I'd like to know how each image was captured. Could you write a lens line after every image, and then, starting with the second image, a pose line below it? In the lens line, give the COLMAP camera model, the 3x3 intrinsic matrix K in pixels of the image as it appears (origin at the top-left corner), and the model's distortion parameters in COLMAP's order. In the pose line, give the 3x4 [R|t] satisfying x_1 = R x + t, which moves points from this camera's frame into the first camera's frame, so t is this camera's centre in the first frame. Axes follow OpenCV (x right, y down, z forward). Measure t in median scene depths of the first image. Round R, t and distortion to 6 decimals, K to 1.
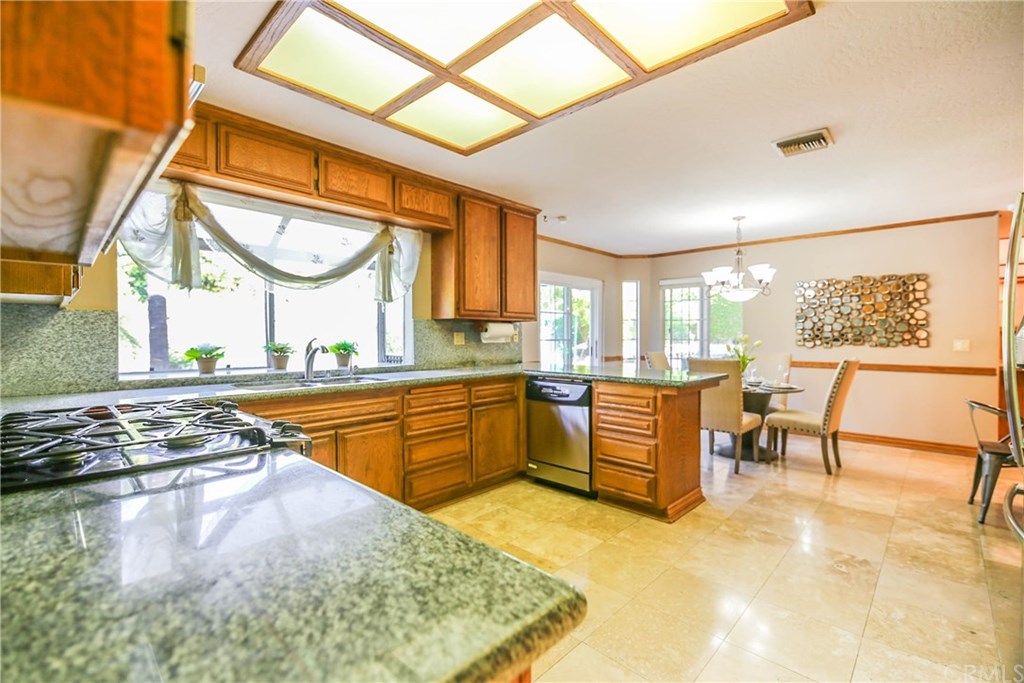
lens RADIAL K [[452.3, 0, 511.1], [0, 452.3, 338.7], [0, 0, 1]] dist [-0.004033, -0.002183]
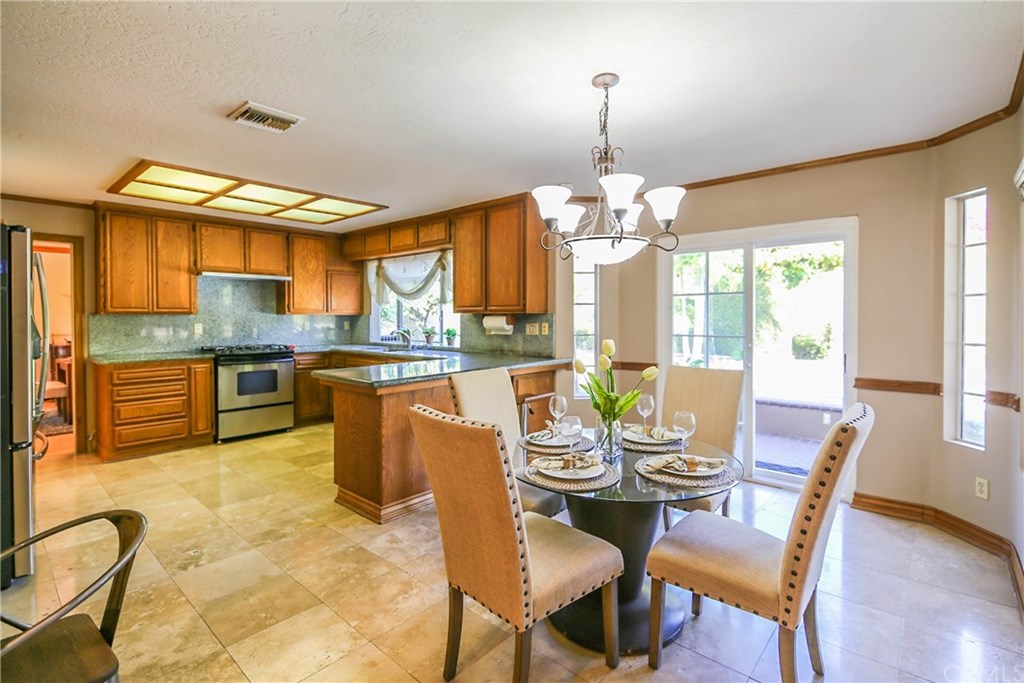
lens RADIAL K [[476.0, 0, 518.3], [0, 476.0, 324.1], [0, 0, 1]] dist [-0.000237, 0.000008]
pose [[0.039981, 0.015307, -0.999083, 1.526201], [-0.005010, 0.999873, 0.015118, -0.046340], [0.999188, 0.004401, 0.040053, 1.393442]]
